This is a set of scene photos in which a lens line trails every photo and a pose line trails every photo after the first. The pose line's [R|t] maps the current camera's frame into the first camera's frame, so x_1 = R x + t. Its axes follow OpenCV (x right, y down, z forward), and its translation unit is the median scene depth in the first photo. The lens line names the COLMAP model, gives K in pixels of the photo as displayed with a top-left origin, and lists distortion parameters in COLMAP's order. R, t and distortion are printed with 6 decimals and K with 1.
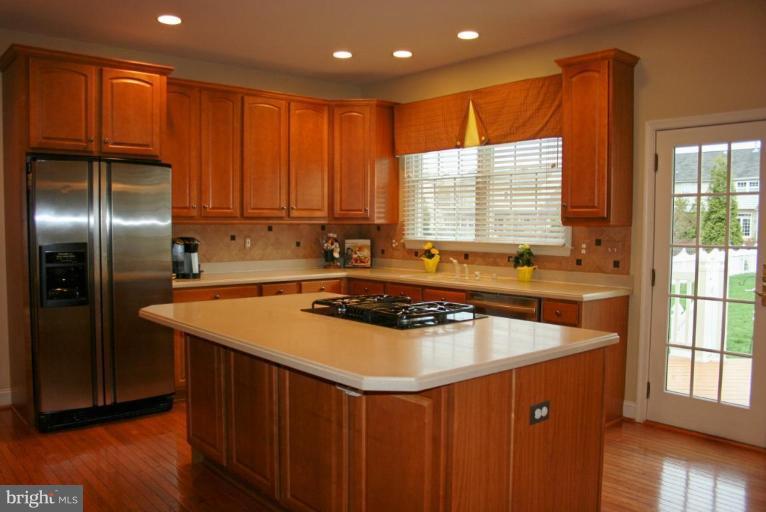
lens RADIAL K [[644.8, 0, 380.2], [0, 644.8, 253.5], [0, 0, 1]] dist [-0.095462, 0.009460]
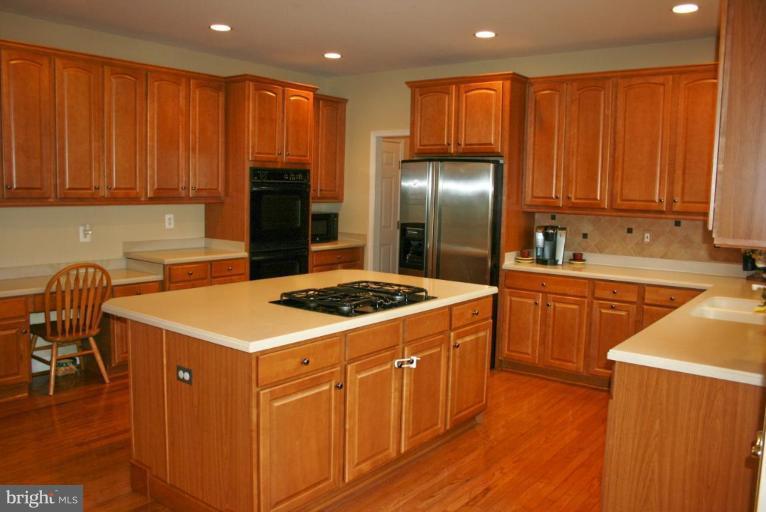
lens RADIAL K [[644.8, 0, 374.6], [0, 644.8, 256.1], [0, 0, 1]] dist [-0.095462, 0.009460]
pose [[0.208650, 0.102685, -0.972585, 0.604664], [-0.068546, 0.993562, 0.090195, -0.045764], [0.975585, 0.047847, 0.214346, 0.438132]]
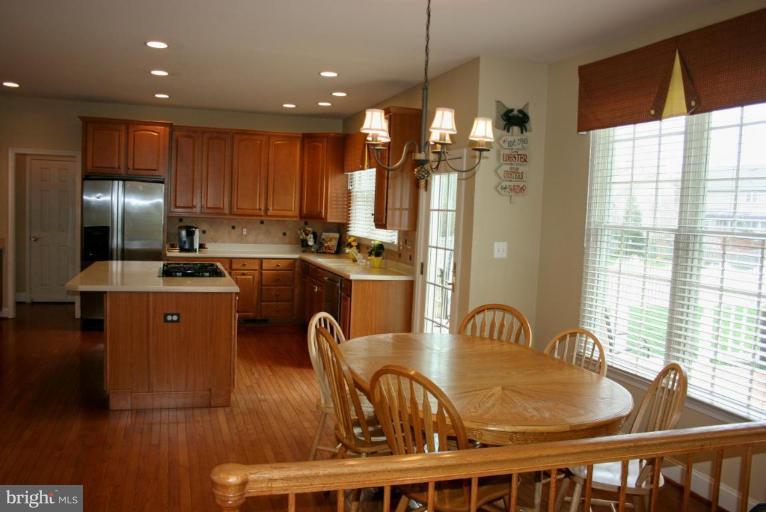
lens RADIAL K [[644.8, 0, 378.0], [0, 644.8, 256.3], [0, 0, 1]] dist [-0.095462, 0.009460]
pose [[0.923034, 0.060965, -0.379858, 0.660666], [-0.054902, 0.998132, 0.026788, -0.016214], [0.380782, -0.003871, 0.924657, -0.262205]]
